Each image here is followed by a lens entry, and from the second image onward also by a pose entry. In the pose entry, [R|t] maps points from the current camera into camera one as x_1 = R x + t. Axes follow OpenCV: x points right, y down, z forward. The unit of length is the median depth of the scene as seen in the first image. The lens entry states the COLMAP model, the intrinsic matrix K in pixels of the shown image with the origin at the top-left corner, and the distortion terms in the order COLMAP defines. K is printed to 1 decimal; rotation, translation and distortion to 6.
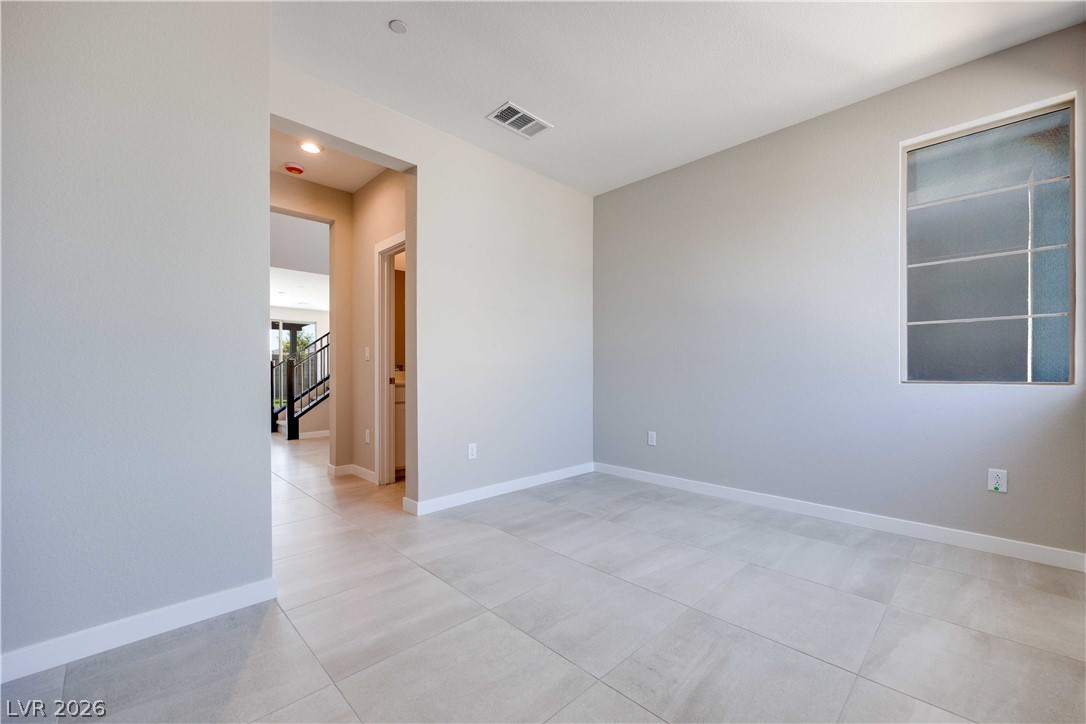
lens RADIAL K [[429.3, 0, 546.8], [0, 429.3, 368.4], [0, 0, 1]] dist [-0.000888, -0.000134]
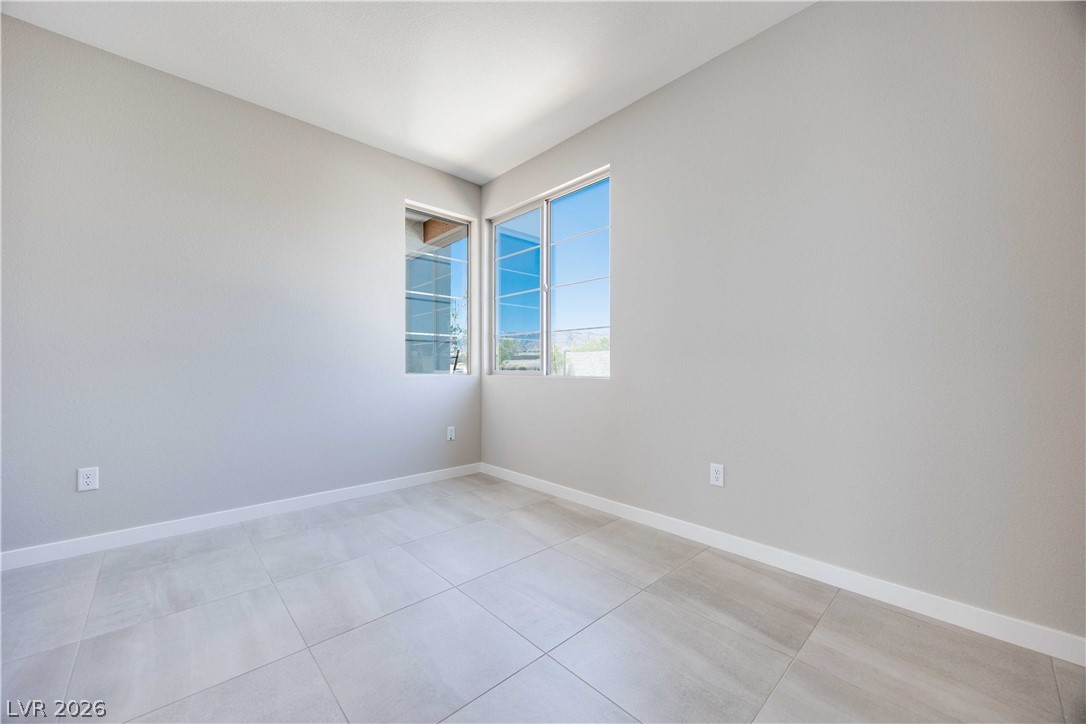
lens RADIAL K [[423.6, 0, 543.0], [0, 423.6, 362.0], [0, 0, 1]] dist [0.000576, 0.000043]
pose [[0.030529, 0.016662, 0.999395, -0.522776], [-0.004324, 0.999854, -0.016538, 0.011016], [-0.999525, -0.003817, 0.030597, 0.547649]]
